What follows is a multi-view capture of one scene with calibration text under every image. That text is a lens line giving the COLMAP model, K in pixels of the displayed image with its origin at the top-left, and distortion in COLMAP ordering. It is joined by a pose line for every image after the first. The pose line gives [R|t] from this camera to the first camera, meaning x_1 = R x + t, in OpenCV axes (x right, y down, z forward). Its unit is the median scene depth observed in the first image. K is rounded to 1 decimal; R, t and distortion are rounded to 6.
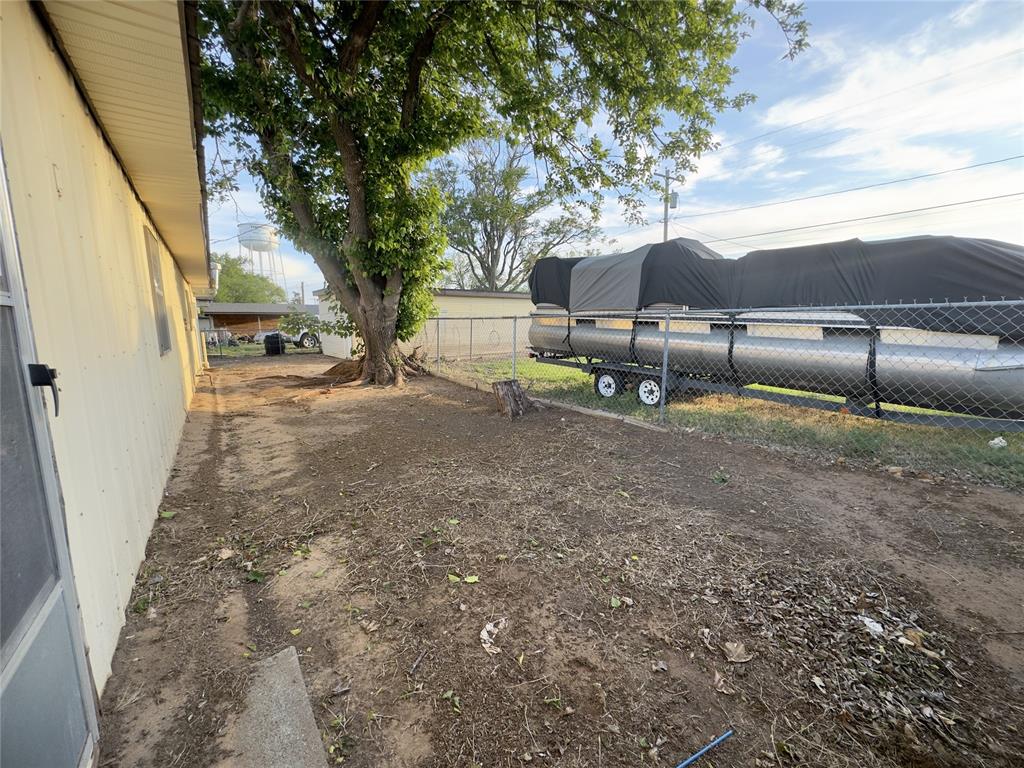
lens RADIAL K [[414.9, 0, 516.3], [0, 414.9, 385.0], [0, 0, 1]] dist [-0.004691, 0.000618]
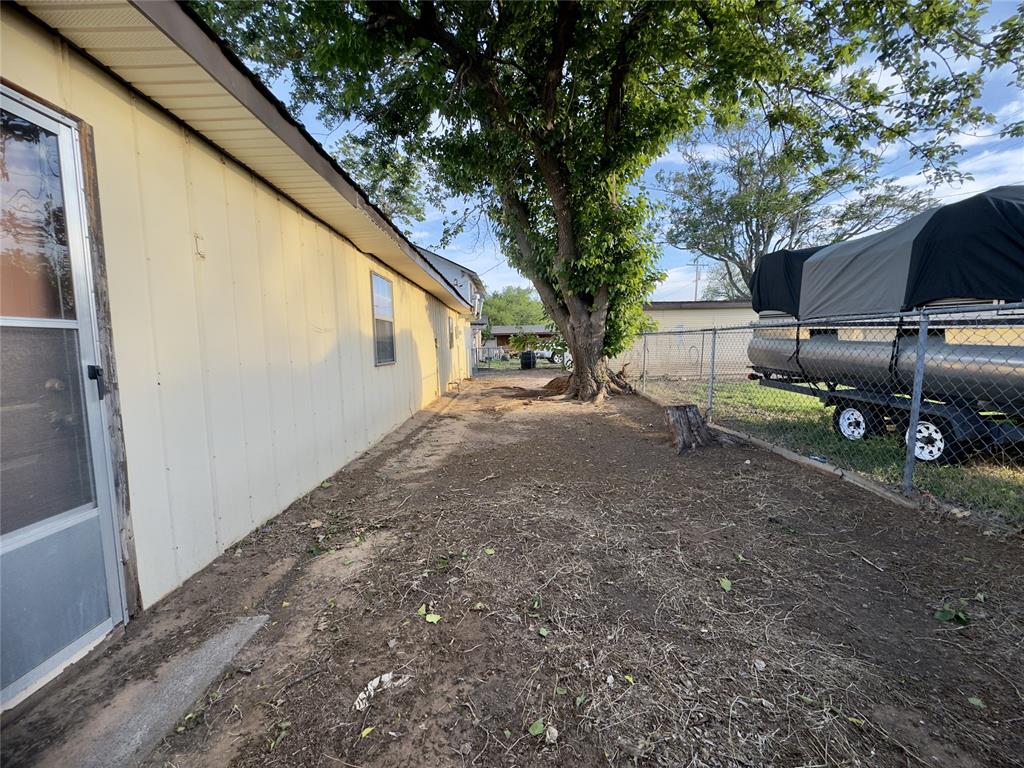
lens RADIAL K [[414.9, 0, 509.3], [0, 414.9, 385.3], [0, 0, 1]] dist [-0.004691, 0.000618]
pose [[0.806309, 0.047443, -0.589589, 0.170280], [-0.071472, 0.997289, -0.017494, -0.010188], [0.587160, 0.056245, 0.807514, 0.109732]]
